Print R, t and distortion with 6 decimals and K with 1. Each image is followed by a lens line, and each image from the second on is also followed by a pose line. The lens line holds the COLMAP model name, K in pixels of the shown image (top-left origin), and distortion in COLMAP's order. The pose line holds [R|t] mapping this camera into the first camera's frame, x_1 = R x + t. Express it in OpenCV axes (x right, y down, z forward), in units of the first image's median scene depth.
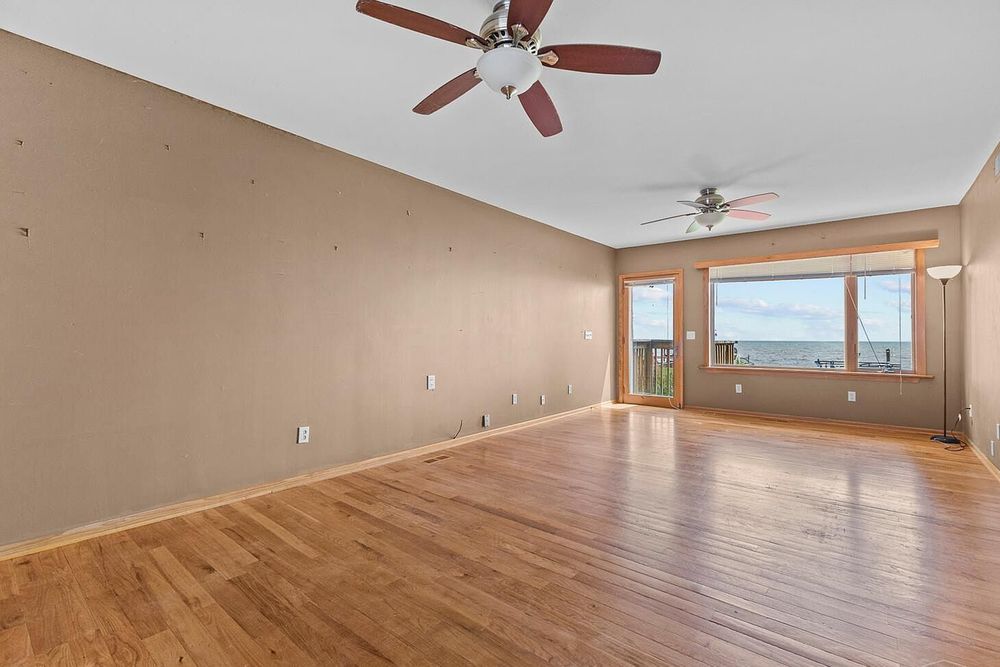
lens RADIAL K [[446.7, 0, 500.3], [0, 446.7, 335.8], [0, 0, 1]] dist [0.008219, -0.000549]
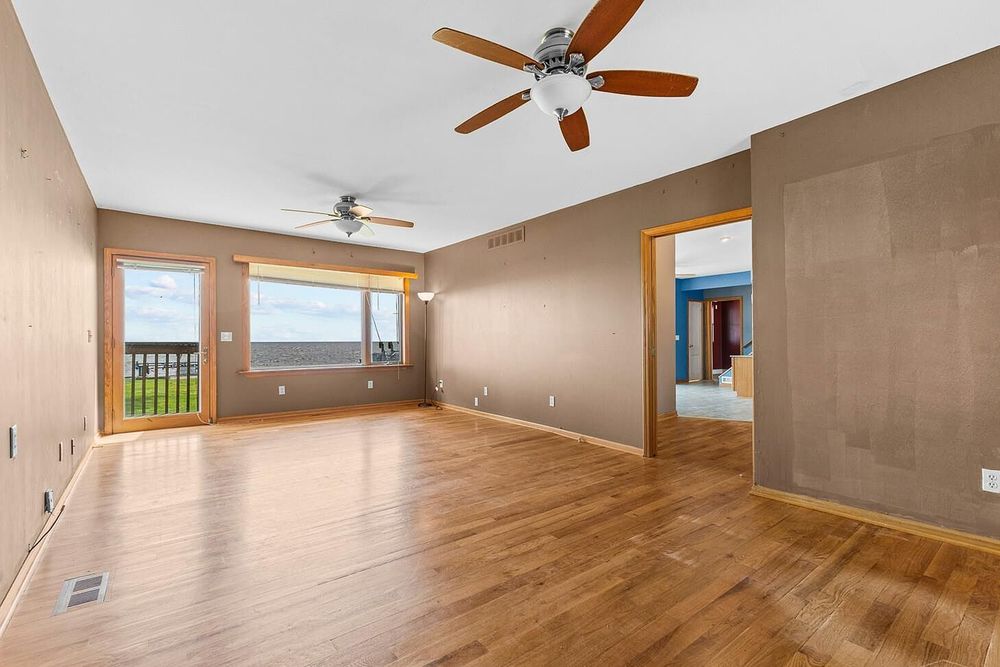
lens RADIAL K [[446.7, 0, 527.2], [0, 446.7, 335.0], [0, 0, 1]] dist [0.008219, -0.000549]
pose [[0.183416, 0.007489, 0.983007, -0.353143], [-0.002804, 0.999971, -0.007095, 0.000423], [-0.983031, -0.001455, 0.183432, 0.289383]]
